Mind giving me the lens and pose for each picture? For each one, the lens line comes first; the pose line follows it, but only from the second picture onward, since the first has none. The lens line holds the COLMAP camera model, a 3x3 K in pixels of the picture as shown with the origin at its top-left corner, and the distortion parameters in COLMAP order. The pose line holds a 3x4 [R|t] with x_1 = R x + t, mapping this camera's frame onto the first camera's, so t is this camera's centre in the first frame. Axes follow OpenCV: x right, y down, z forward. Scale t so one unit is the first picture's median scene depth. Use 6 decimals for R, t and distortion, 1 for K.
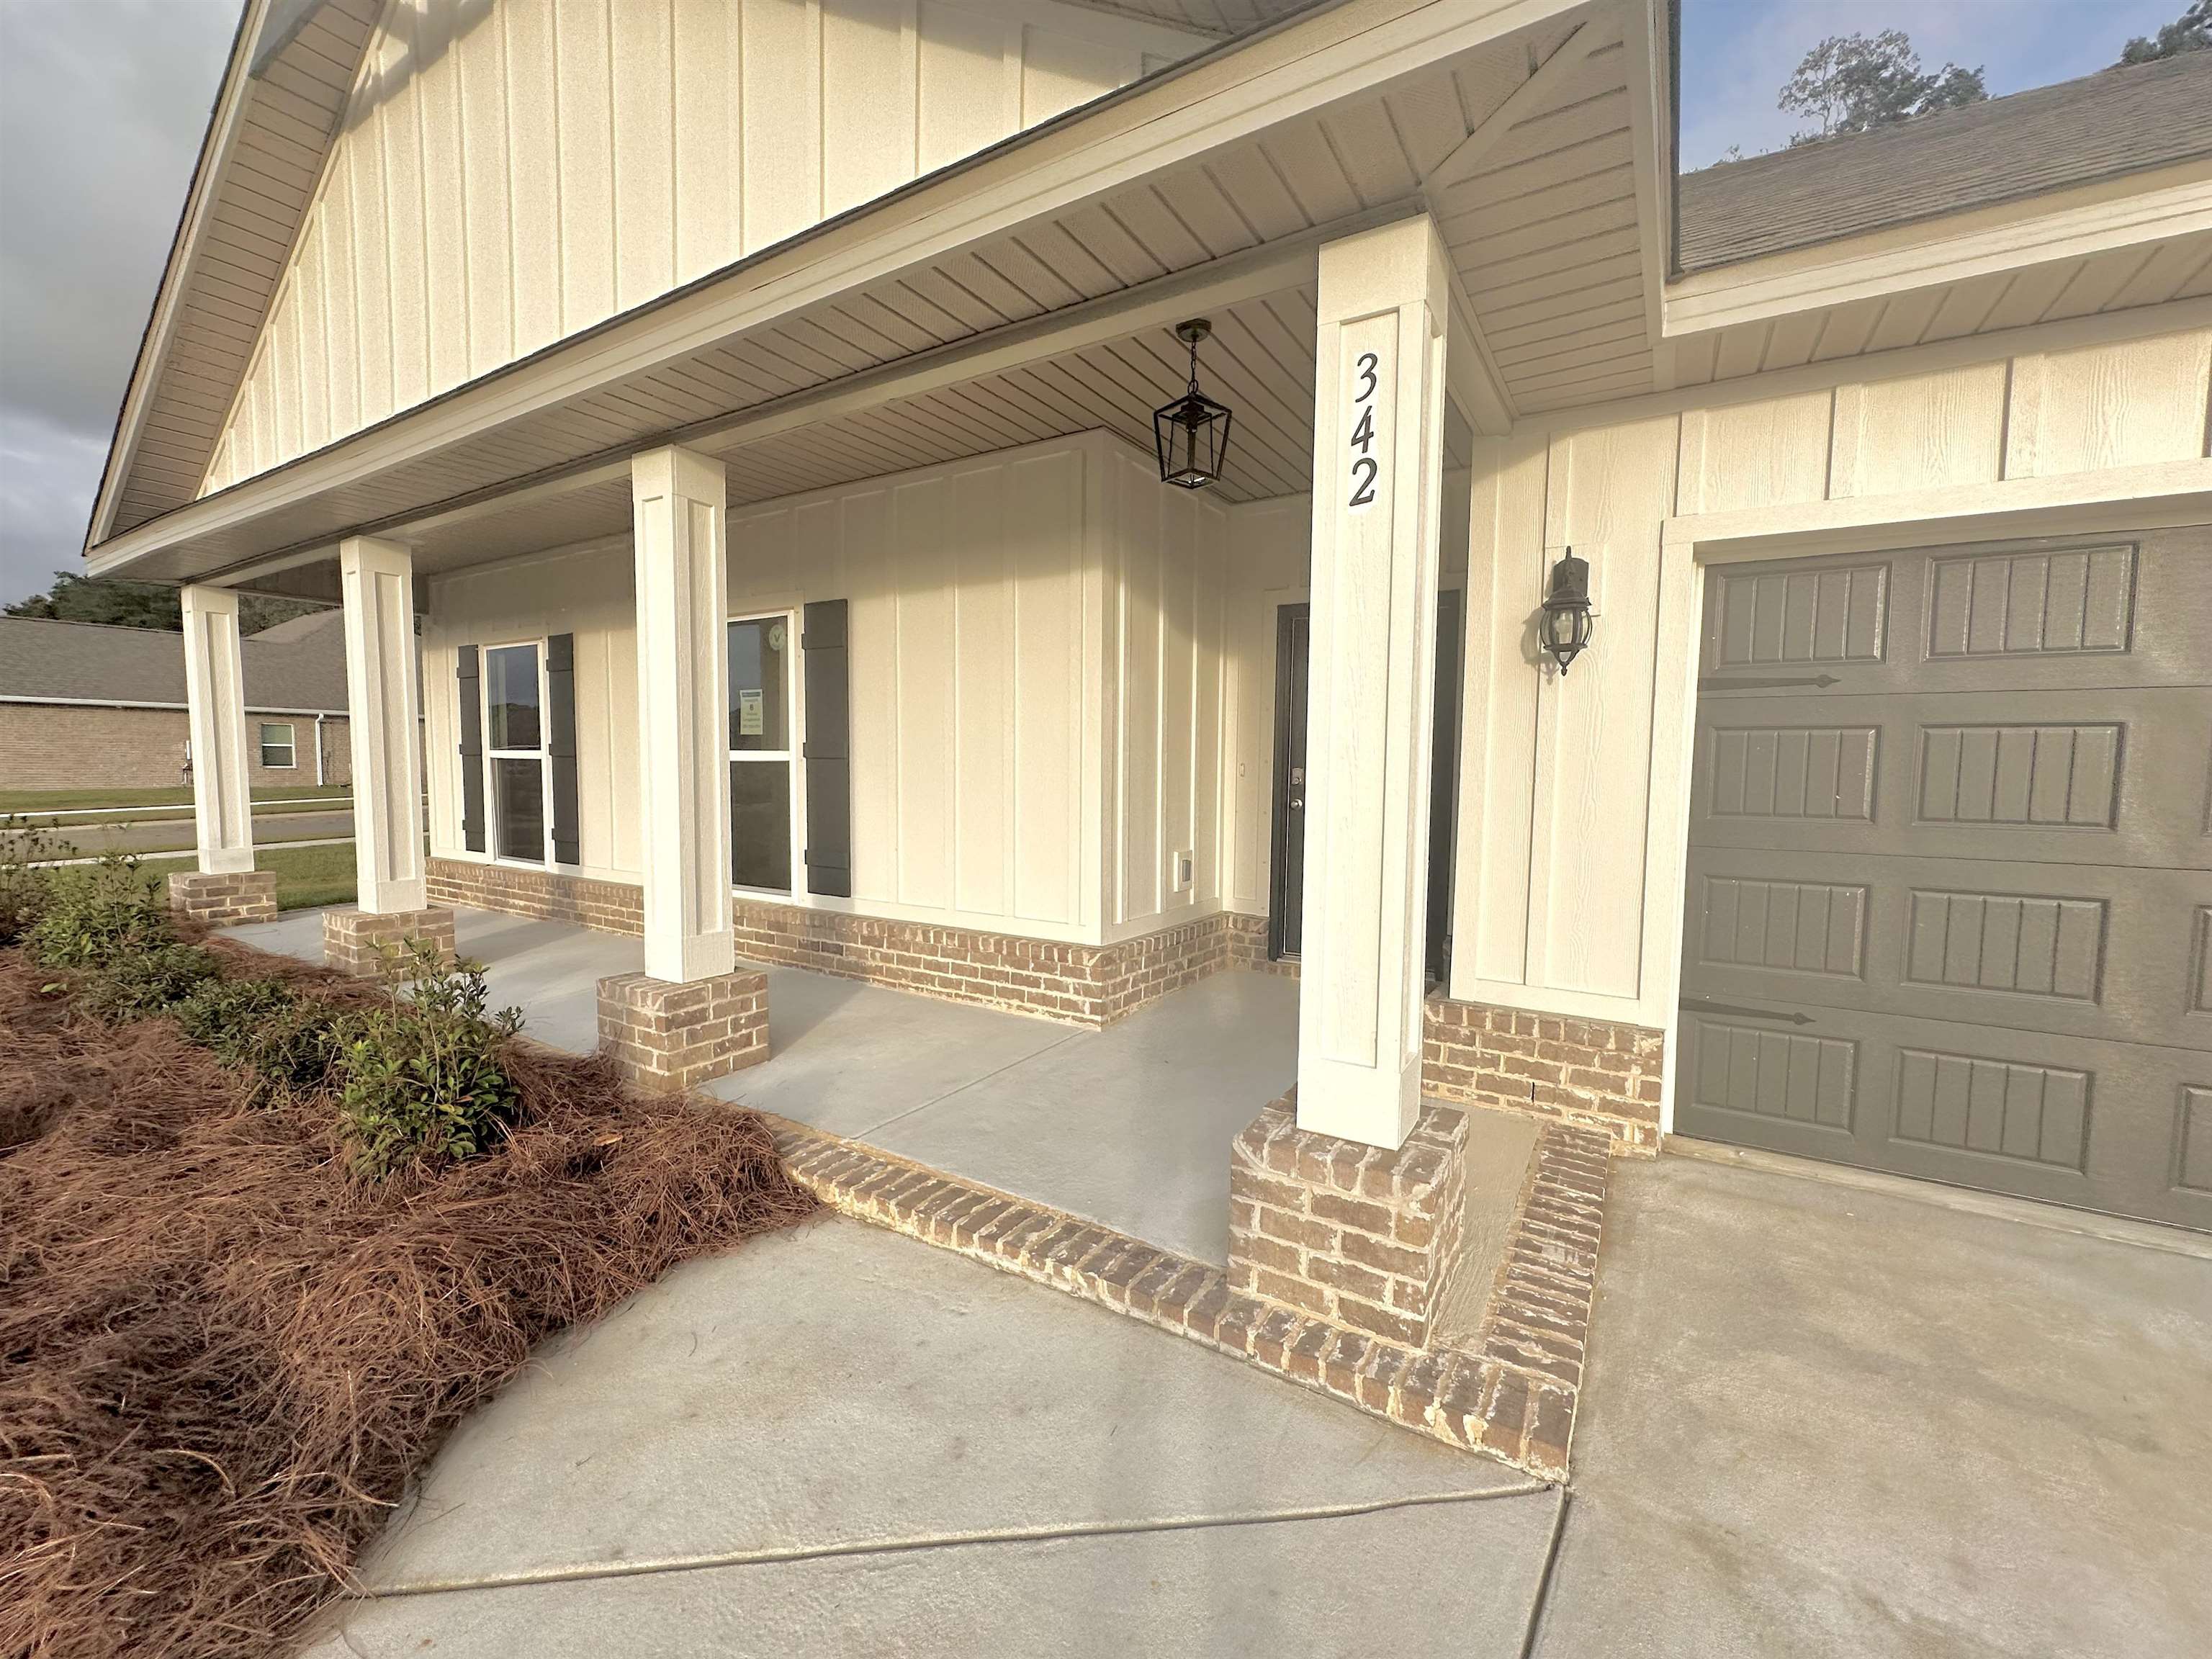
lens RADIAL K [[914.1, 0, 1102.0], [0, 914.1, 833.2], [0, 0, 1]] dist [-0.002269, 0.000722]
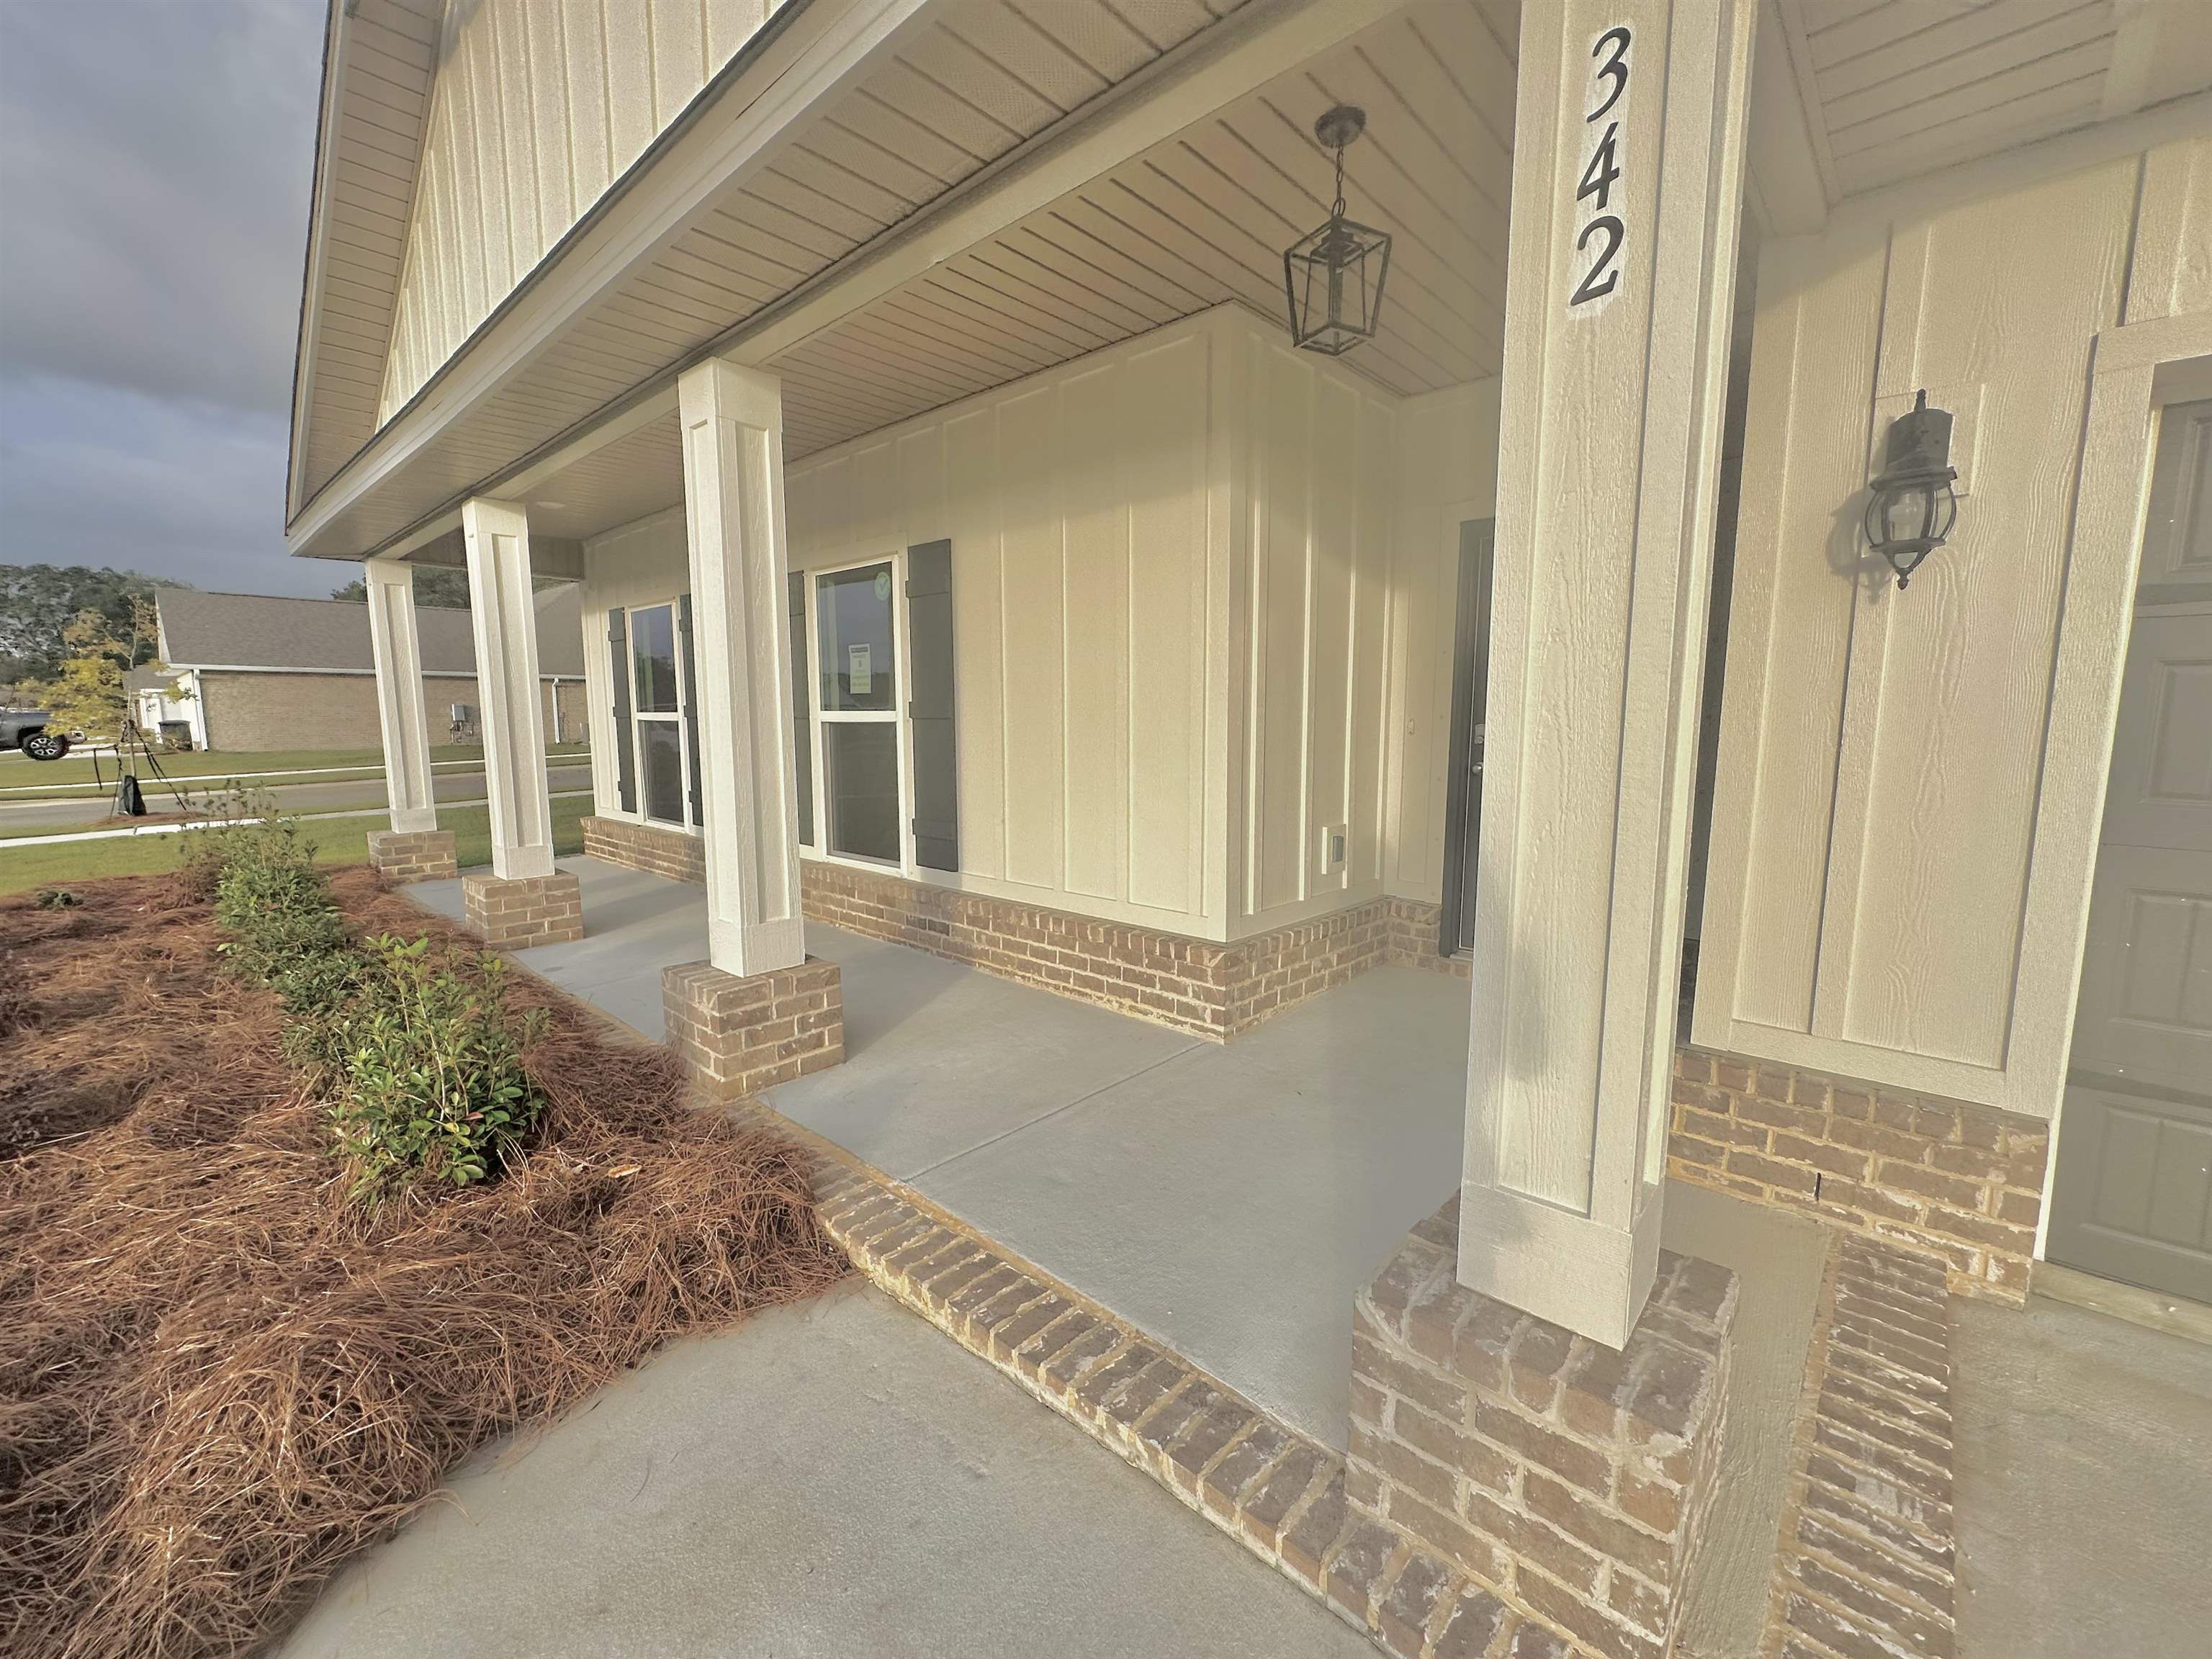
lens RADIAL K [[914.1, 0, 1100.4], [0, 914.1, 833.9], [0, 0, 1]] dist [-0.002269, 0.000722]
pose [[0.982425, 0.011805, -0.186283, 0.052049], [-0.001710, 0.998525, 0.054261, -0.026738], [0.186649, -0.052989, 0.980997, 0.210026]]
